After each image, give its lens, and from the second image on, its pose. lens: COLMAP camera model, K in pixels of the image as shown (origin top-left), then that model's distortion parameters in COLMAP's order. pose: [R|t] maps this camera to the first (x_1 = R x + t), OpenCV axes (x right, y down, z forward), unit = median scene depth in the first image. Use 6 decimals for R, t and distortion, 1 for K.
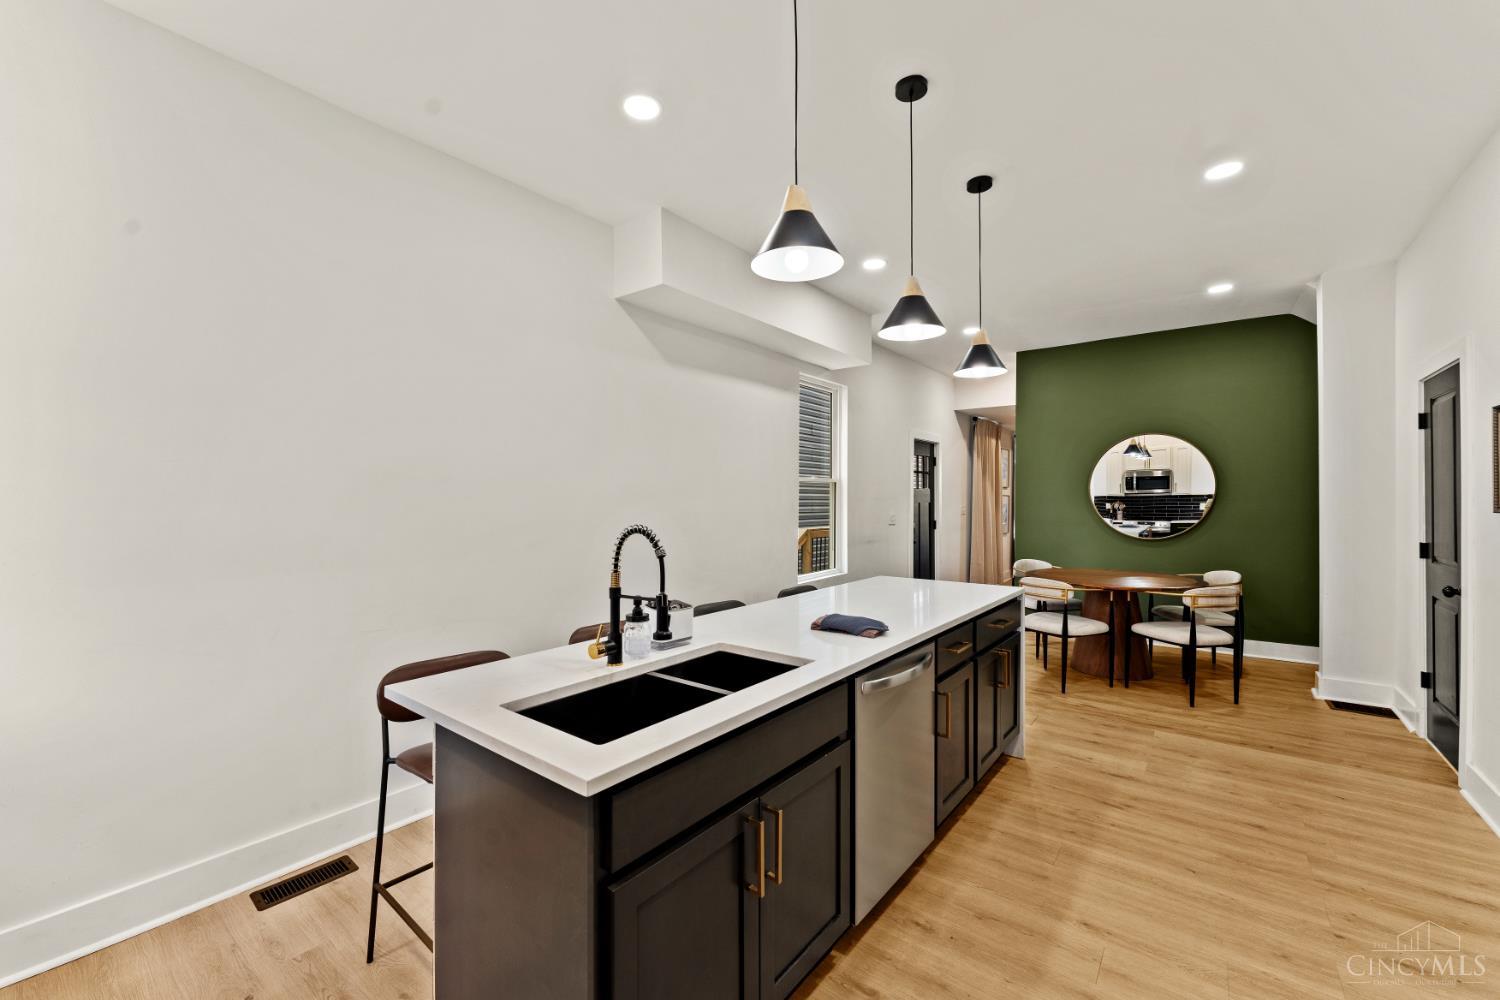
lens RADIAL K [[601.0, 0, 745.3], [0, 601.0, 496.7], [0, 0, 1]] dist [-0.001340, 0.000015]
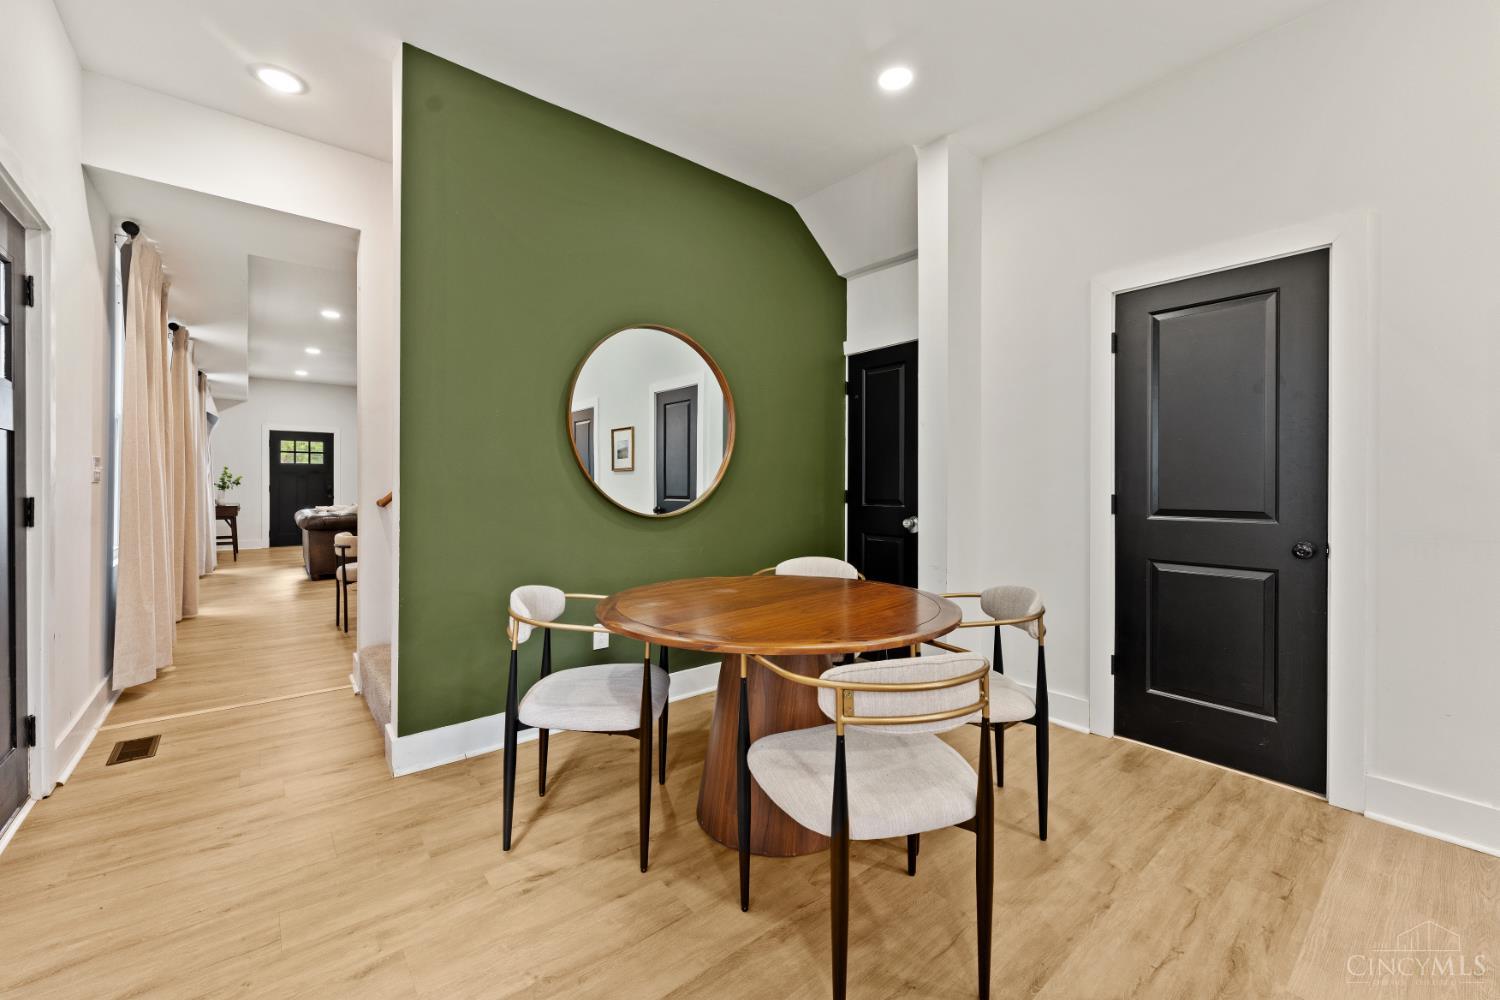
lens RADIAL K [[601.0, 0, 745.3], [0, 601.0, 496.7], [0, 0, 1]] dist [-0.001340, 0.000015]
pose [[0.221839, -0.020878, 0.974860, 0.218289], [-0.009592, 0.999676, 0.023592, 0.058592], [-0.975036, -0.014585, 0.221567, 1.207916]]
